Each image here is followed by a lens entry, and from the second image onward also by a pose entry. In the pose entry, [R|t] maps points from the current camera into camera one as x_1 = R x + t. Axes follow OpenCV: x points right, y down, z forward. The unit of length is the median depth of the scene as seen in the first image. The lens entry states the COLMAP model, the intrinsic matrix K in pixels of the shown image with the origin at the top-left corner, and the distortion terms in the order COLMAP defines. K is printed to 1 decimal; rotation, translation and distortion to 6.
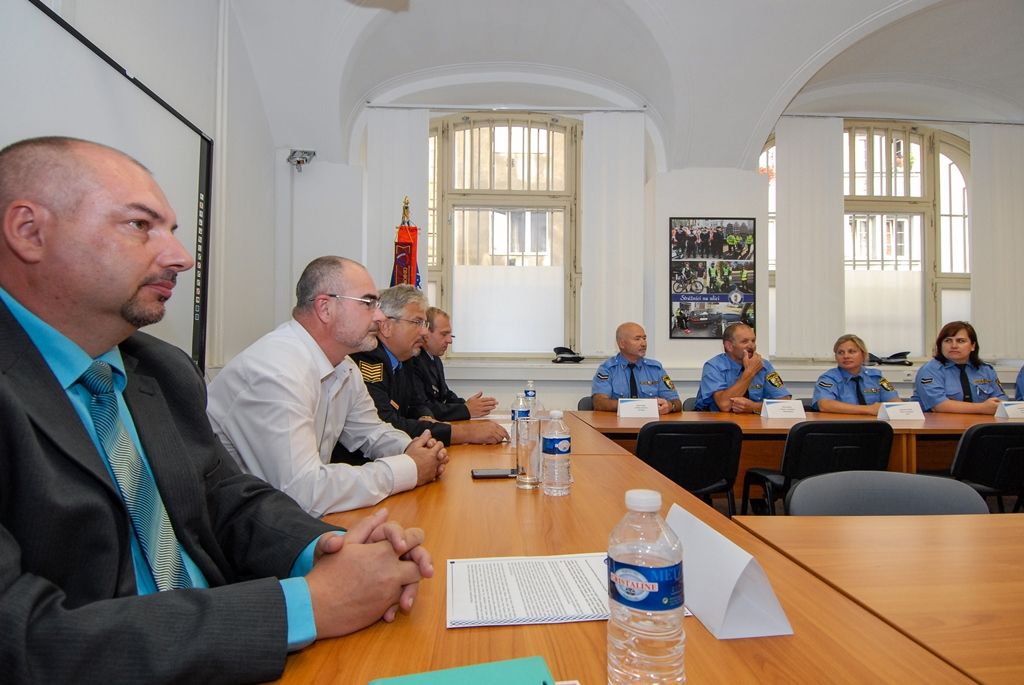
lens RADIAL K [[529.6, 0, 503.9], [0, 529.6, 355.6], [0, 0, 1]] dist [0.001264, -0.003962]
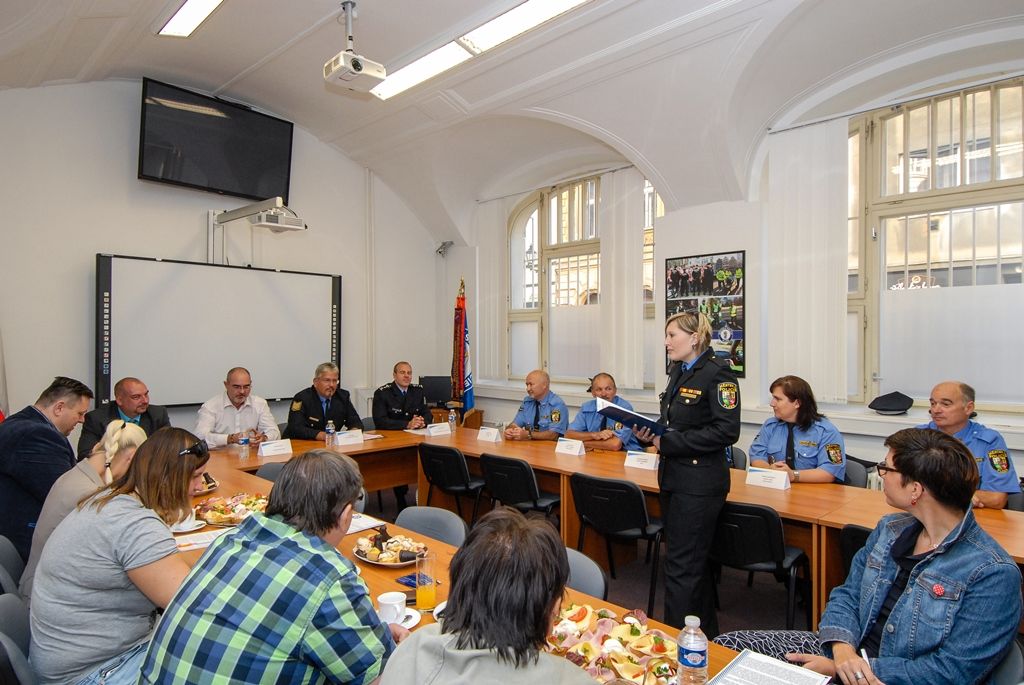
lens RADIAL K [[630.1, 0, 516.0], [0, 630.1, 338.4], [0, 0, 1]] dist [0.008703, -0.001505]
pose [[0.676310, -0.004879, -0.736601, 1.032590], [0.013637, 0.999890, 0.005898, -0.114581], [0.736491, -0.014034, 0.676302, -0.068324]]
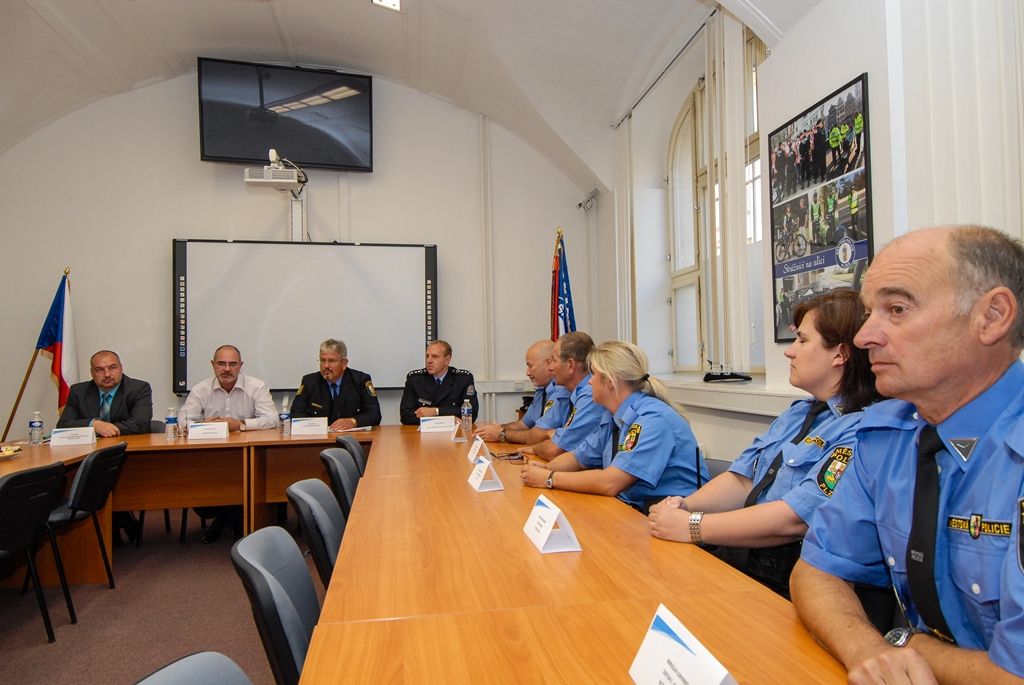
lens RADIAL K [[695.0, 0, 510.8], [0, 695.0, 342.6], [0, 0, 1]] dist [0.006673, -0.005639]
pose [[0.119442, -0.035280, -0.992214, 1.031160], [0.032109, 0.998983, -0.031656, -0.017066], [0.992322, -0.028078, 0.120453, 0.618055]]
